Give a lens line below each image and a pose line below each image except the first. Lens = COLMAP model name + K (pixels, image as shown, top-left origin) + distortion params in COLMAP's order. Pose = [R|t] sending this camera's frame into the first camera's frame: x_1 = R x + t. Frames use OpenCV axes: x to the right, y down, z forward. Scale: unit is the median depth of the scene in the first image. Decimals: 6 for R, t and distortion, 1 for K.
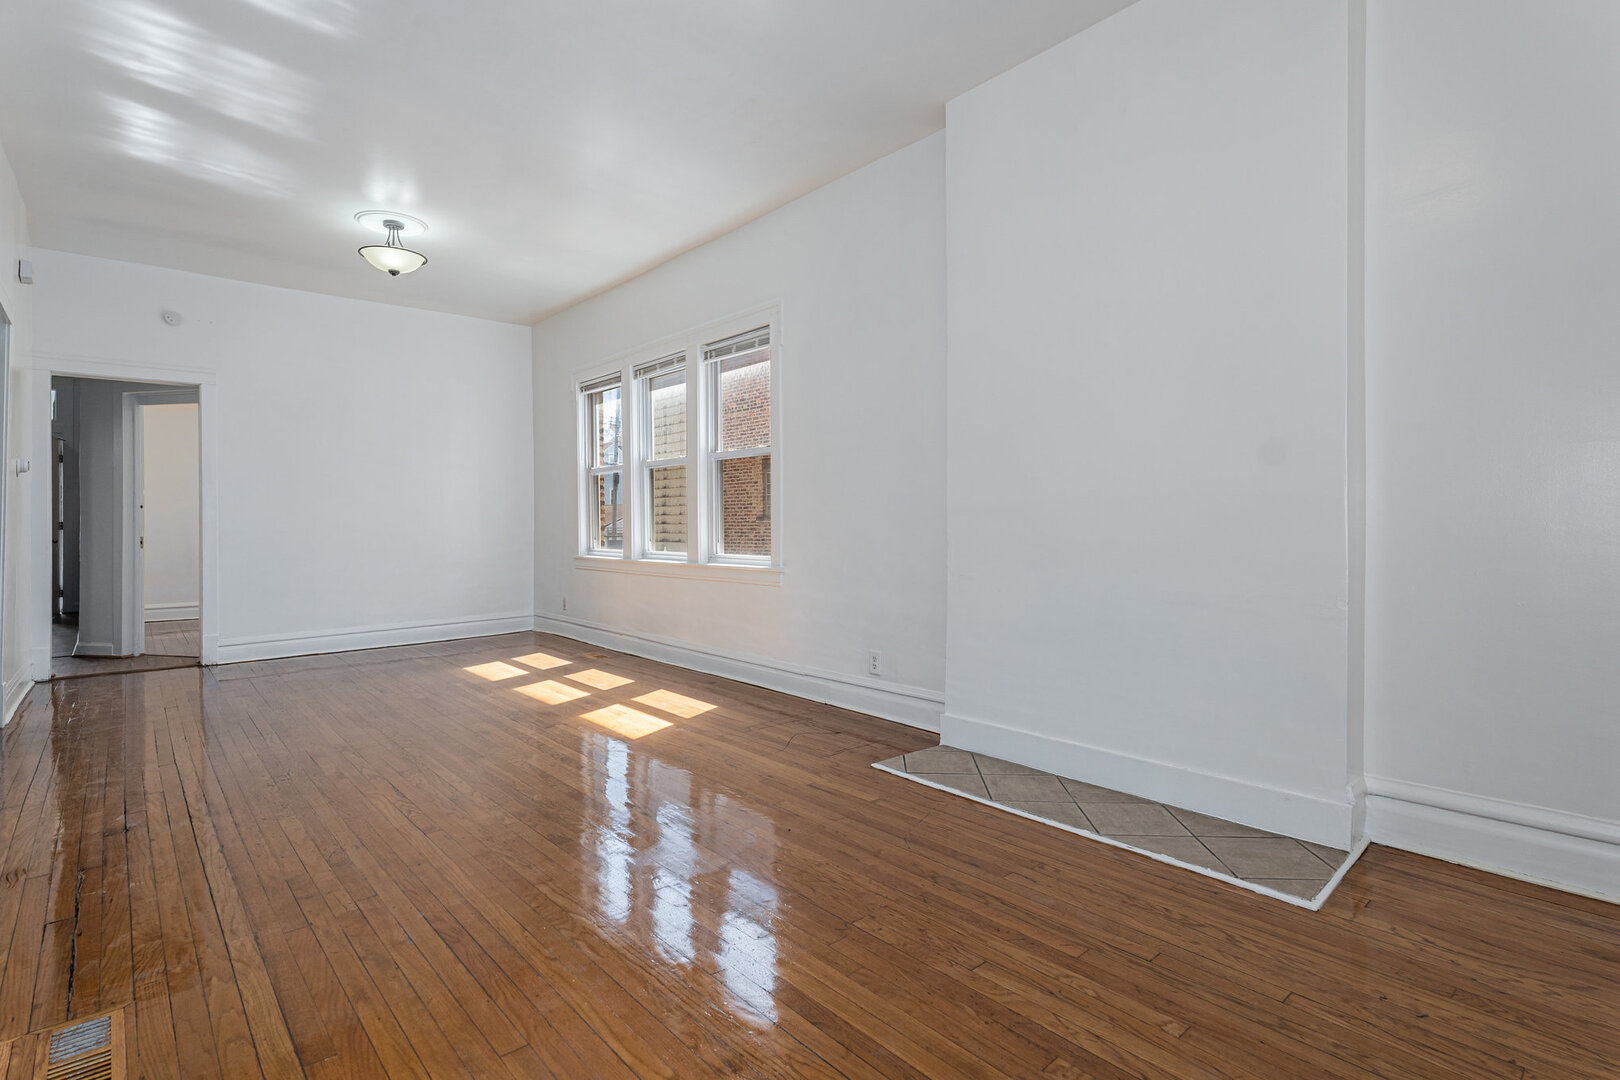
lens RADIAL K [[762.6, 0, 810.0], [0, 762.6, 540.0], [0, 0, 1]] dist [-0.000631, 0.000304]
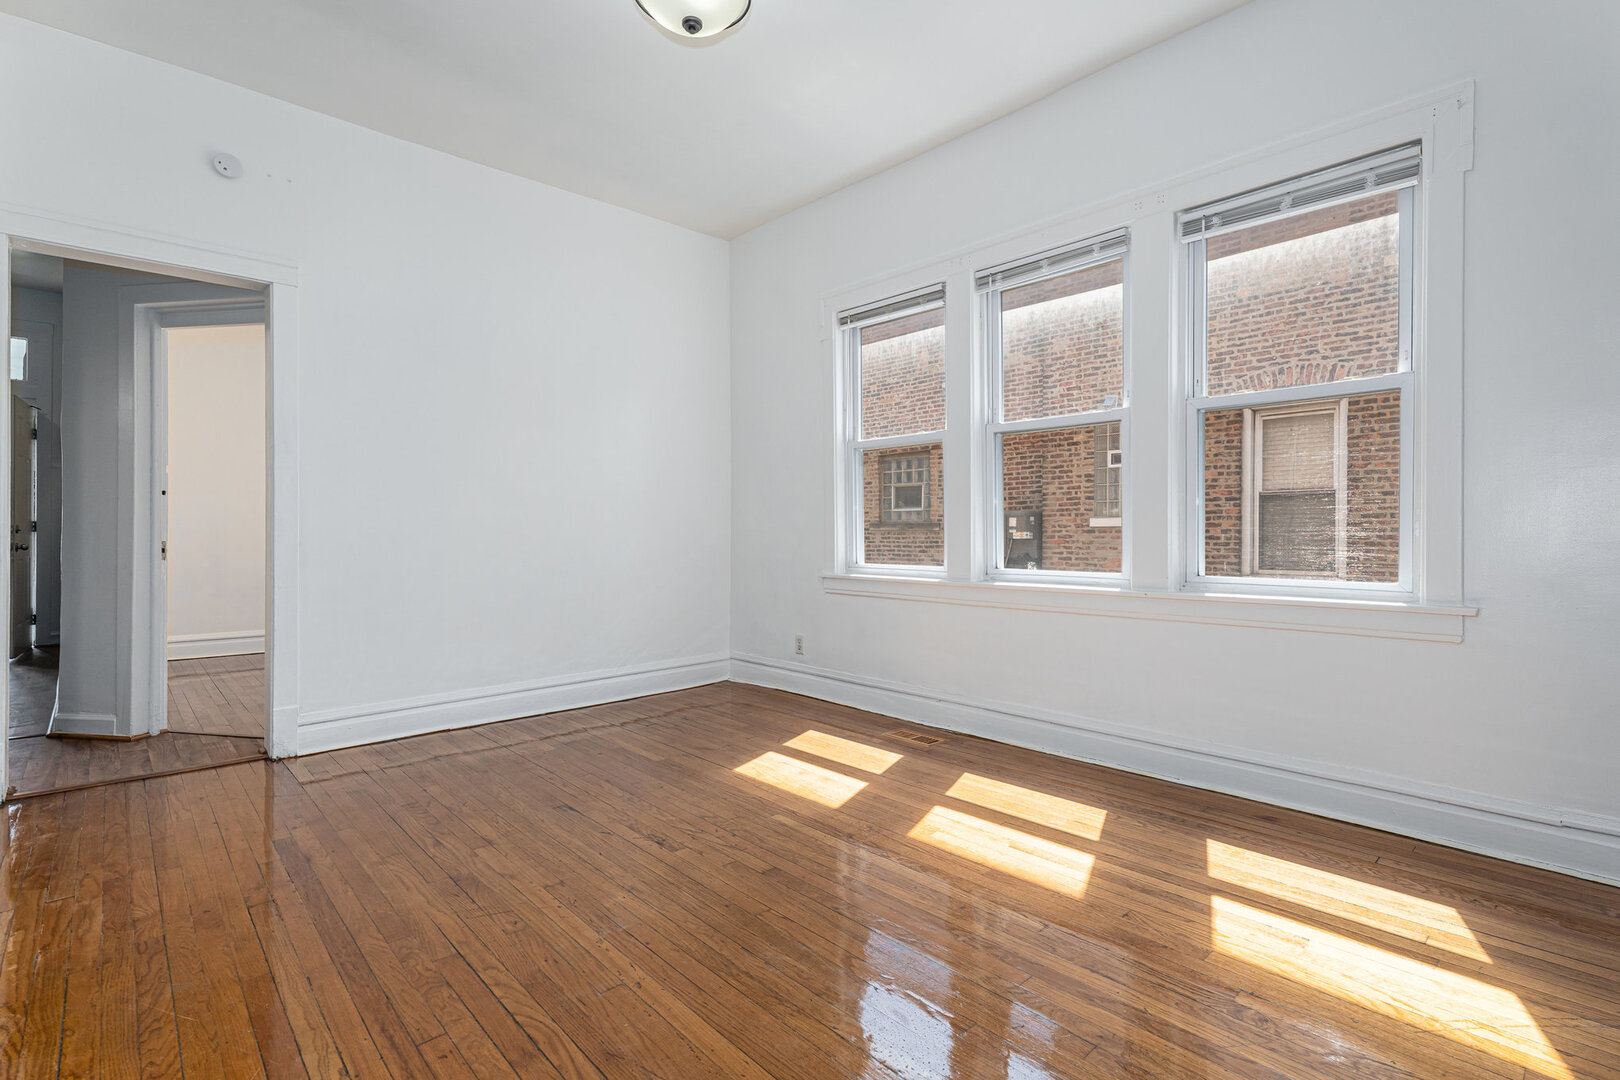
lens RADIAL K [[751.9, 0, 813.5], [0, 751.9, 548.7], [0, 0, 1]] dist [0.001936, -0.000269]
pose [[0.999732, 0.004947, 0.022605, -0.349623], [-0.004940, 0.999988, -0.000360, -0.000626], [-0.022606, 0.000248, 0.999744, 0.363261]]
